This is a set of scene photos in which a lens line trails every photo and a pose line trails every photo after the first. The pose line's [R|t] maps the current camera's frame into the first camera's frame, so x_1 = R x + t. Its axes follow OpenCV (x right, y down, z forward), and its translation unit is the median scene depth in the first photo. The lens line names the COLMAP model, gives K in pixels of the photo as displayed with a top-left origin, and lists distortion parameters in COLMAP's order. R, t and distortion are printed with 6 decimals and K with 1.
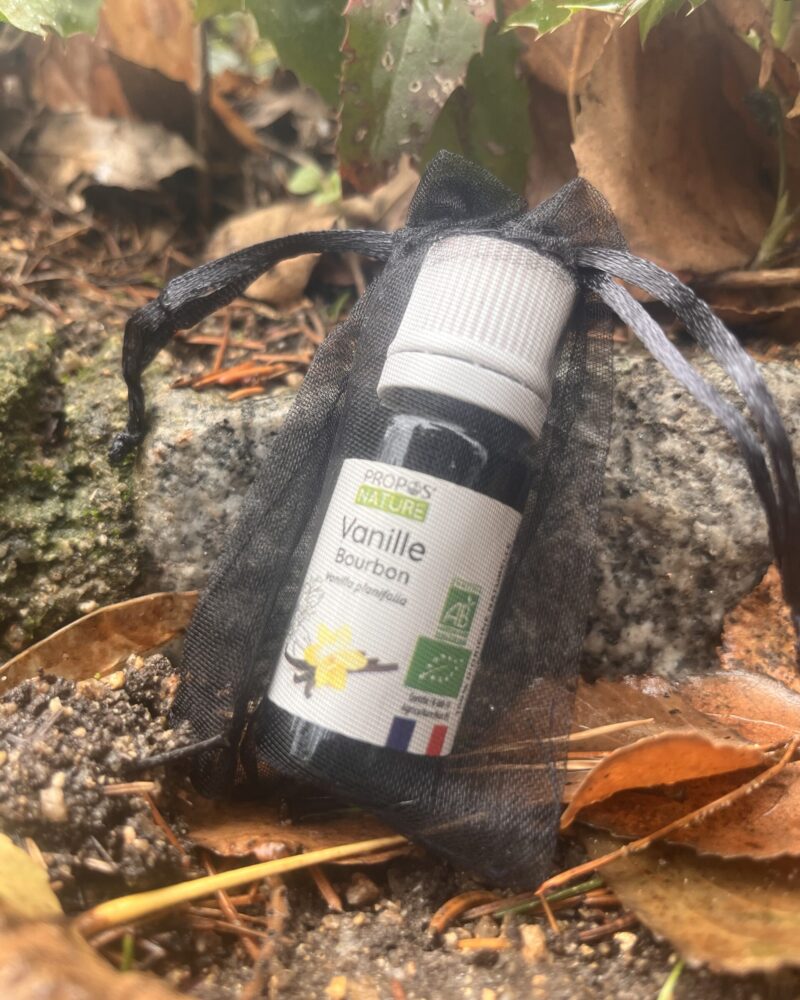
lens RADIAL K [[859.2, 0, 407.7], [0, 859.2, 496.5], [0, 0, 1]] dist [-0.034249, -0.013854]
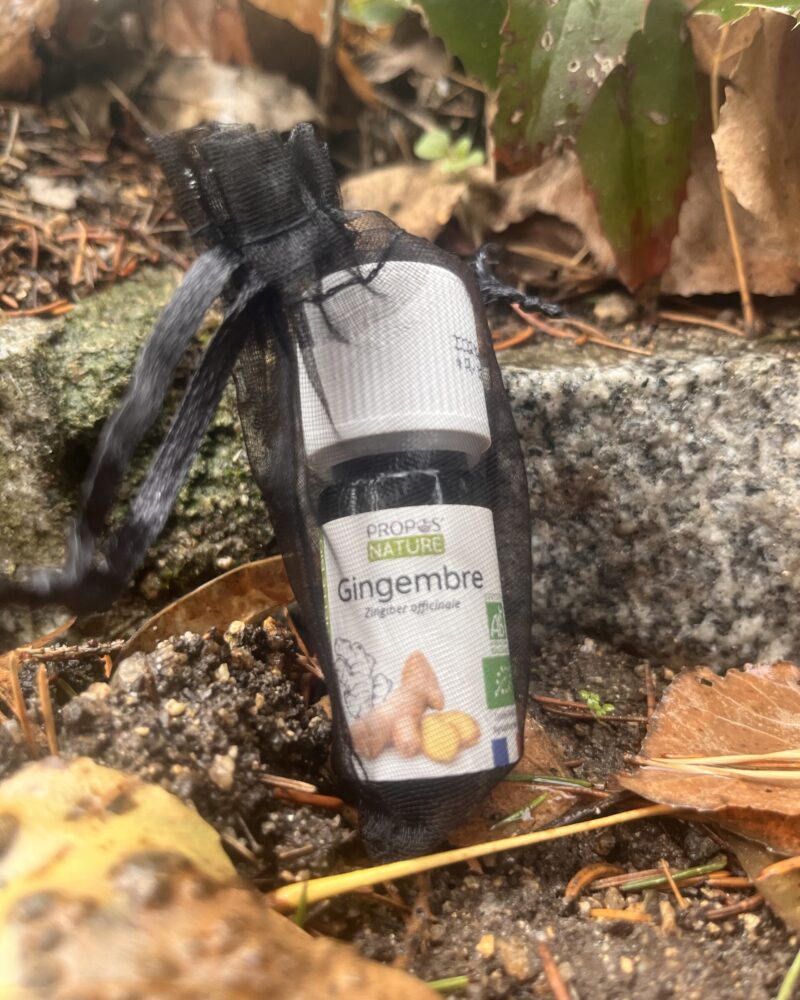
lens RADIAL K [[856.1, 0, 405.2], [0, 856.1, 499.5], [0, 0, 1]] dist [-0.016587, -0.043869]
pose [[0.996880, 0.073259, -0.029393, -0.127838], [-0.071137, 0.995165, 0.067721, -0.033274], [0.034212, -0.065418, 0.997271, -0.028870]]
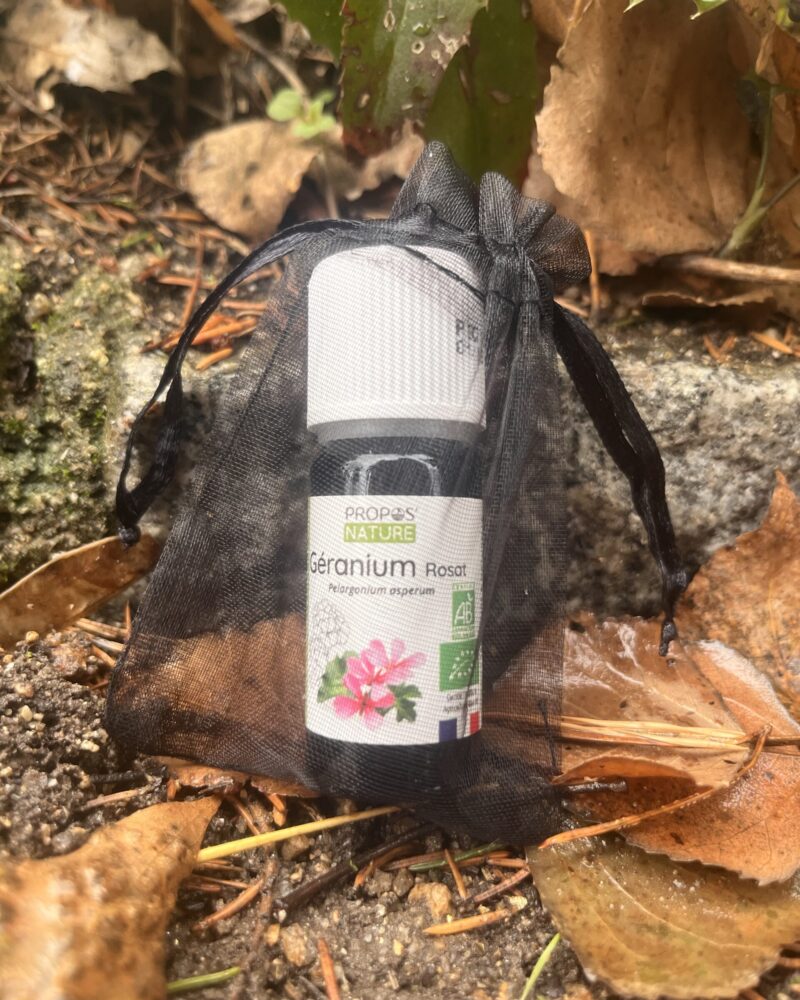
lens RADIAL K [[856.1, 0, 405.2], [0, 856.1, 499.5], [0, 0, 1]] dist [-0.016587, -0.043869]
pose [[0.997034, 0.066176, 0.039303, 0.010572], [-0.072354, 0.979994, 0.185409, -0.168600], [-0.026247, -0.187703, 0.981875, -0.045122]]
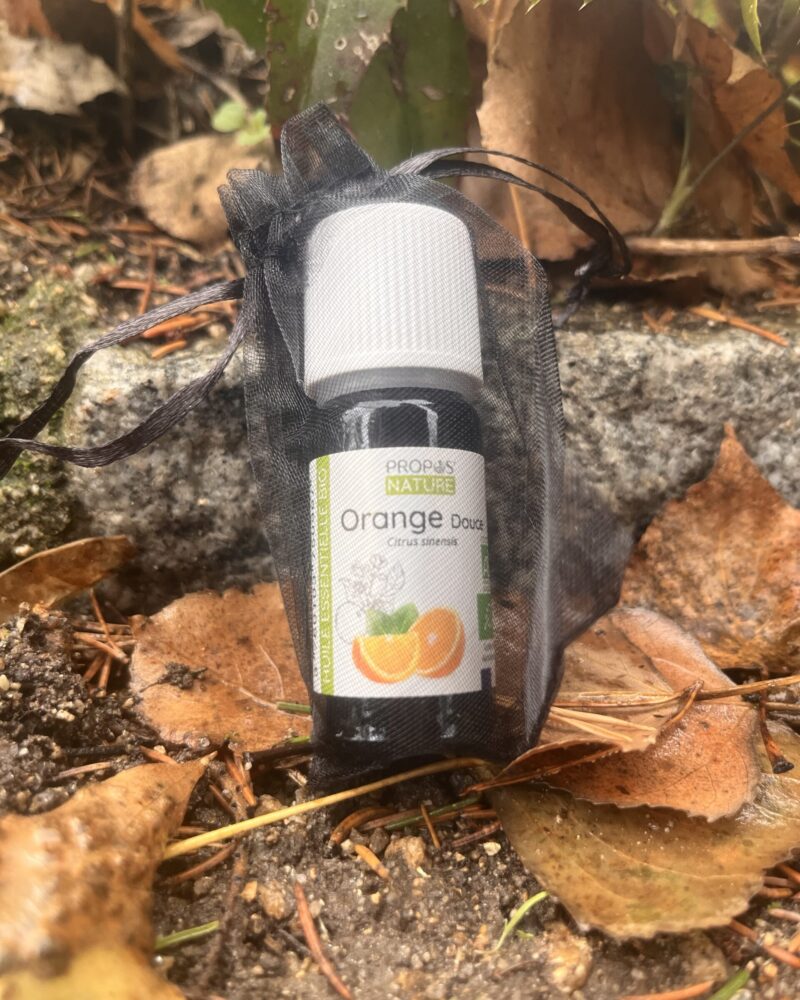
lens RADIAL K [[856.8, 0, 400.0], [0, 856.8, 500.0], [0, 0, 1]] dist [-0.031580, -0.007320]
pose [[0.997441, 0.014652, 0.069980, 0.023953], [-0.023890, 0.990820, 0.133057, -0.086752], [-0.067388, -0.134389, 0.988635, -0.082916]]
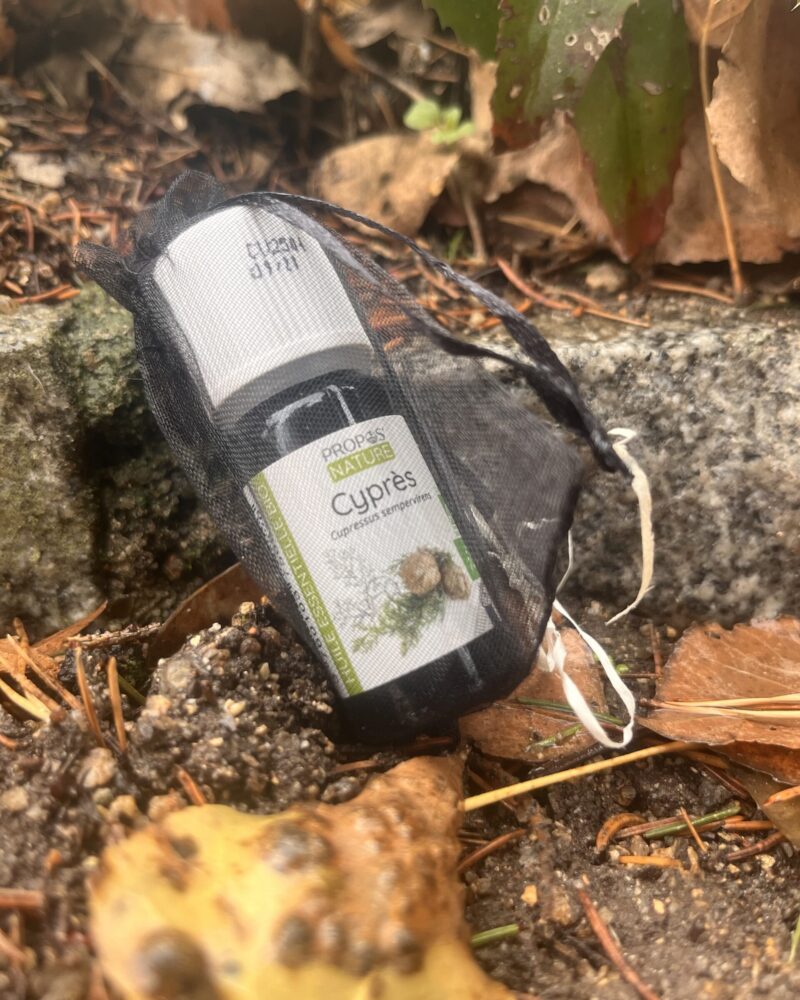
lens RADIAL K [[854.9, 0, 399.9], [0, 854.9, 503.0], [0, 0, 1]] dist [-0.028263, -0.005394]
pose [[0.998953, 0.042456, 0.017051, -0.199064], [-0.044267, 0.991081, 0.125694, -0.062004], [-0.011562, -0.126318, 0.991922, -0.058772]]
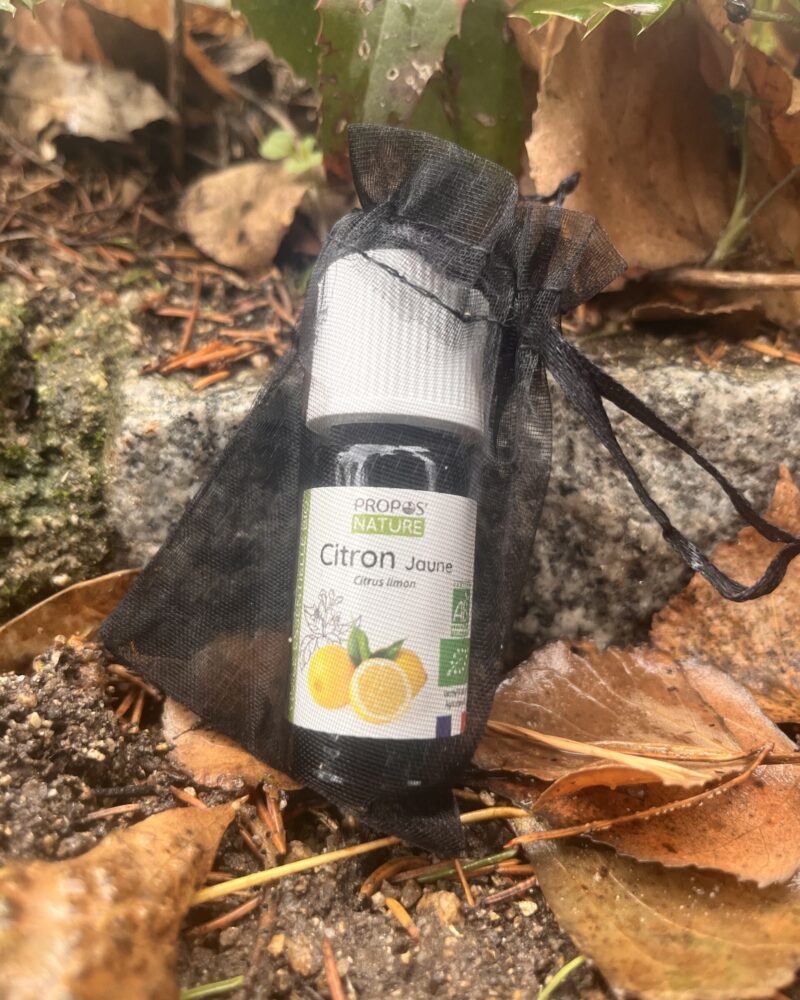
lens RADIAL K [[856.8, 0, 400.0], [0, 856.8, 500.0], [0, 0, 1]] dist [-0.031580, -0.007320]
pose [[0.999195, 0.035422, 0.018826, 0.028117], [-0.037400, 0.992313, 0.117963, -0.111517], [-0.014503, -0.118572, 0.992840, -0.057814]]
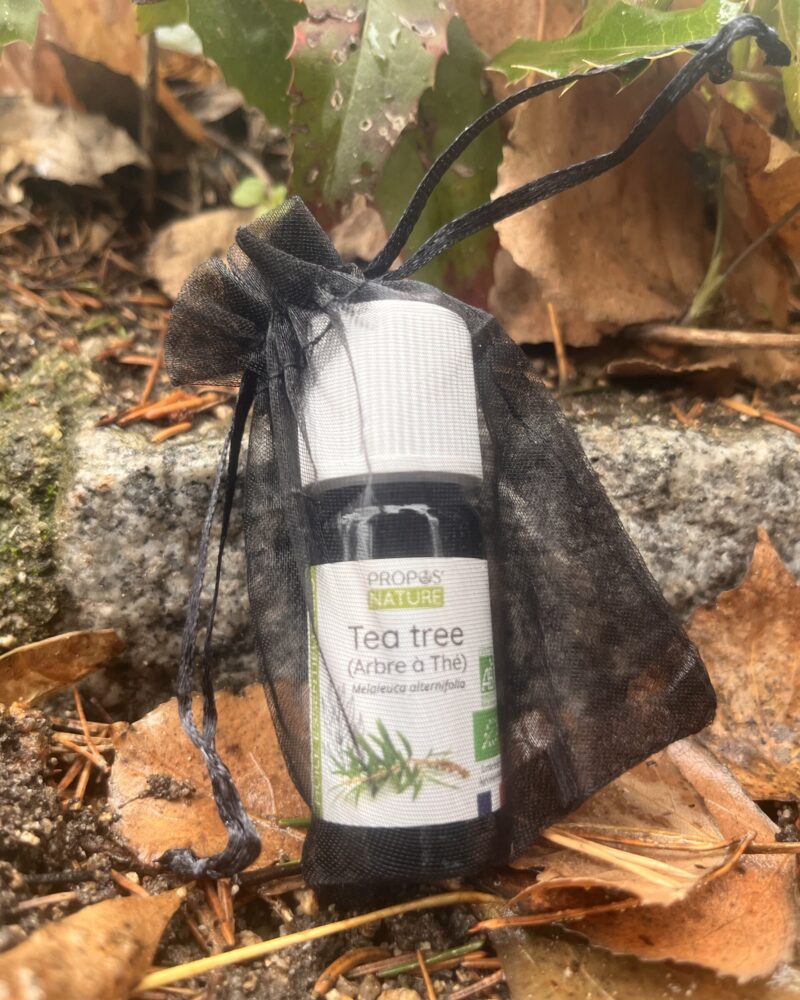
lens RADIAL K [[858.2, 0, 402.0], [0, 858.2, 496.7], [0, 0, 1]] dist [-0.034469, -0.005278]
pose [[0.997856, 0.048804, 0.043612, 0.042635], [-0.051534, 0.996628, 0.063843, -0.128477], [-0.040349, -0.065954, 0.997007, -0.015128]]
